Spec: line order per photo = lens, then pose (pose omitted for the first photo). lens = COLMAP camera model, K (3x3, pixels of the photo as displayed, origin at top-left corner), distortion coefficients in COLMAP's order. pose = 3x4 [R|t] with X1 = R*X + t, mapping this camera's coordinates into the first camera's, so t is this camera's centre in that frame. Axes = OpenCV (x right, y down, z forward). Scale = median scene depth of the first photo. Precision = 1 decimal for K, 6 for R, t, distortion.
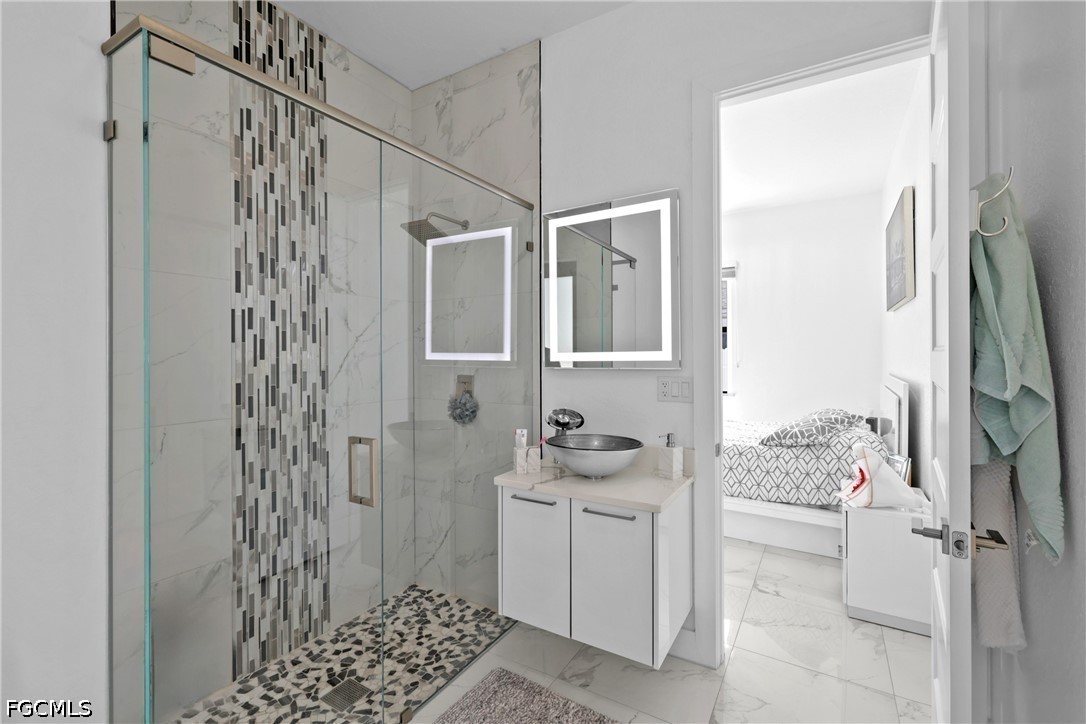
lens RADIAL K [[469.4, 0, 546.9], [0, 469.4, 356.3], [0, 0, 1]] dist [-0.001455, -0.000233]
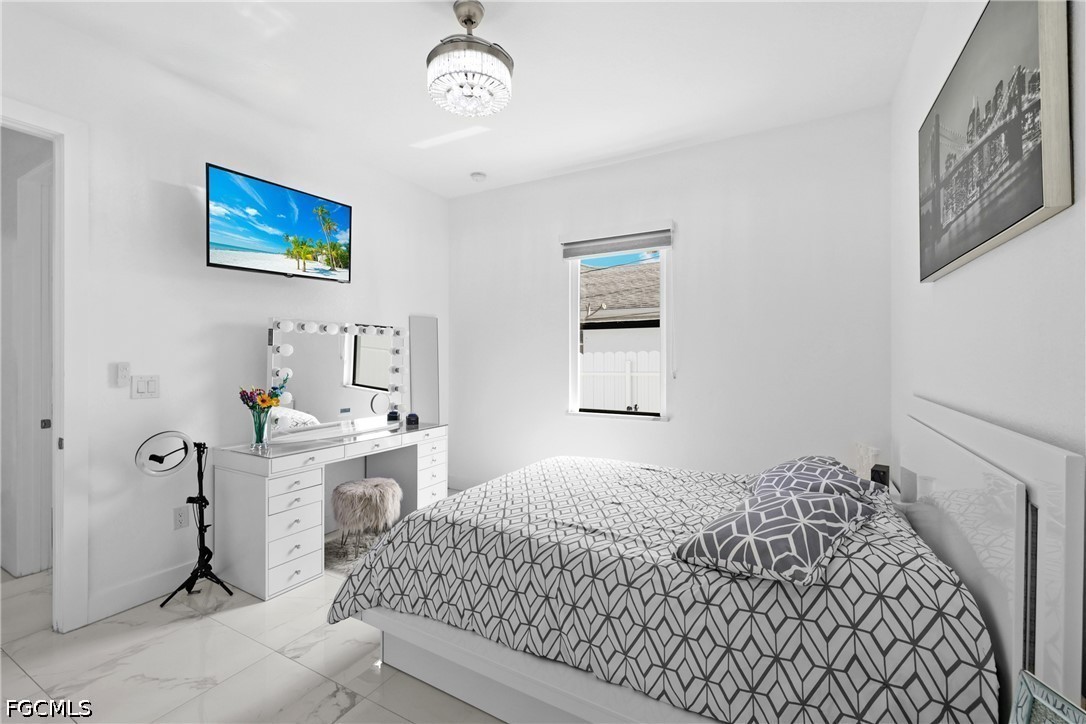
lens RADIAL K [[469.4, 0, 538.9], [0, 469.4, 361.2], [0, 0, 1]] dist [-0.001455, -0.000233]
pose [[0.999056, 0.003935, 0.043269, 0.316547], [-0.004071, 0.999987, 0.003066, -0.005260], [-0.043256, -0.003239, 0.999059, 0.576721]]
